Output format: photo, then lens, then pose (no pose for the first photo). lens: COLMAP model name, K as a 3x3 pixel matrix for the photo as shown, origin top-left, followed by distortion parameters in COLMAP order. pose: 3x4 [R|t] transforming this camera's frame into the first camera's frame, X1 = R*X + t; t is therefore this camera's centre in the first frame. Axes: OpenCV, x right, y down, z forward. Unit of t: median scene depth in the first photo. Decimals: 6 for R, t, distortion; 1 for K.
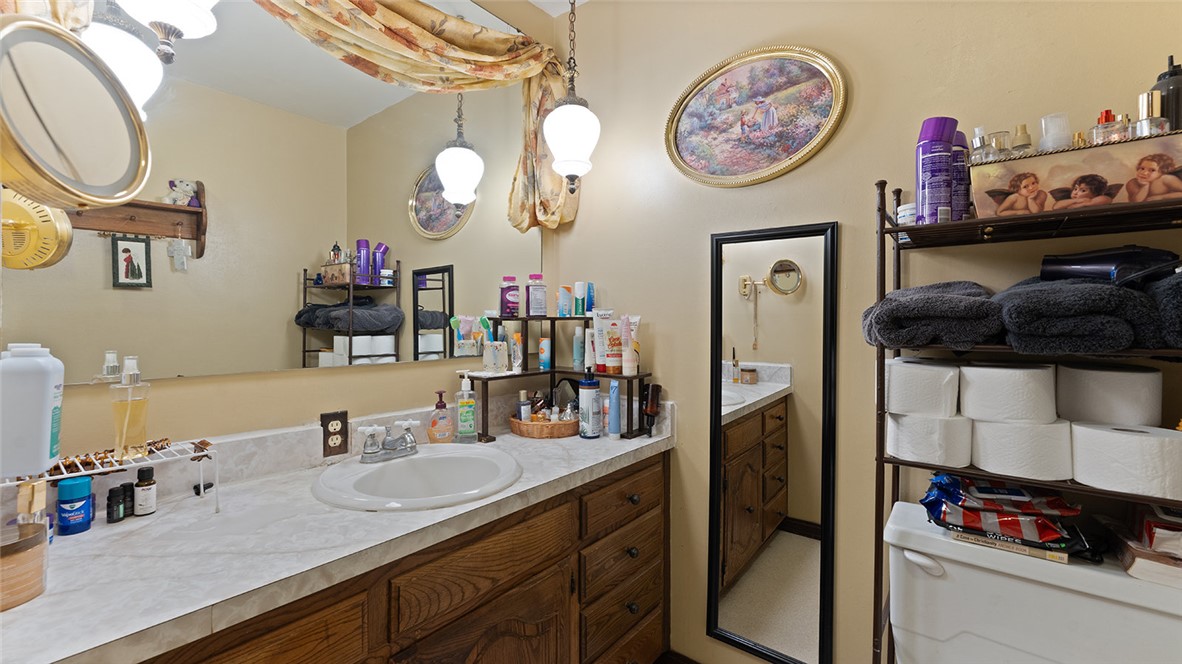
lens RADIAL K [[475.5, 0, 593.8], [0, 475.5, 320.6], [0, 0, 1]] dist [-0.010412, 0.000410]
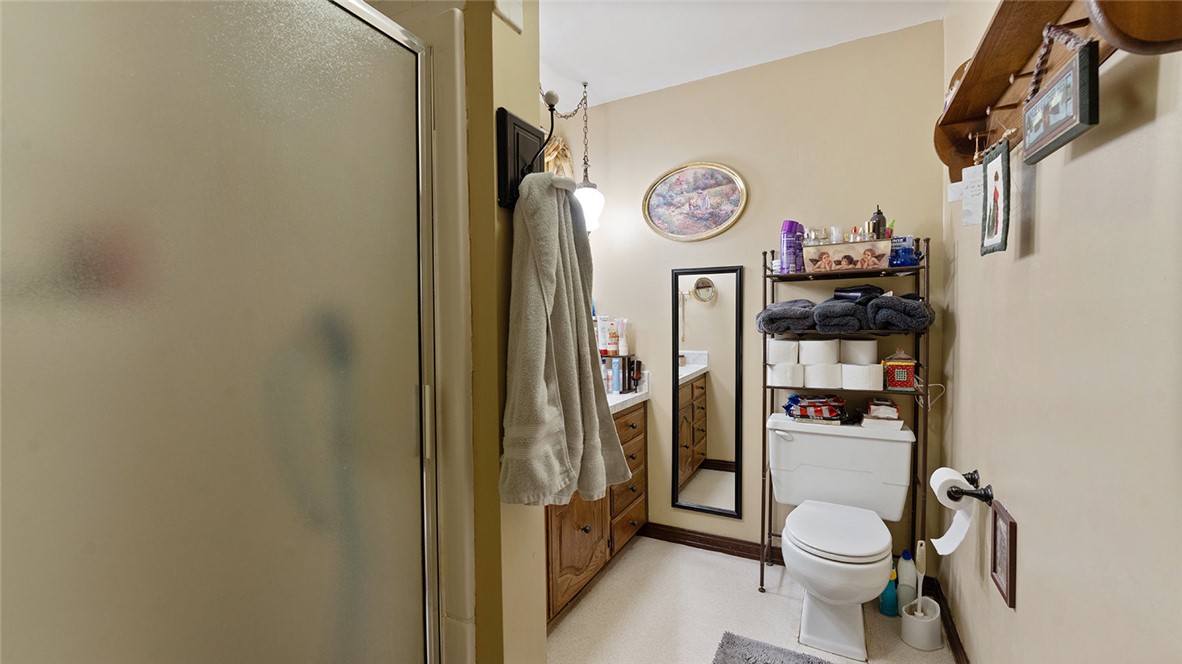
lens RADIAL K [[475.5, 0, 587.5], [0, 475.5, 337.3], [0, 0, 1]] dist [-0.010412, 0.000410]
pose [[0.983187, -0.020443, 0.181453, -0.451027], [0.014871, 0.999377, 0.032016, -0.001052], [-0.181994, -0.028779, 0.982878, -0.762445]]
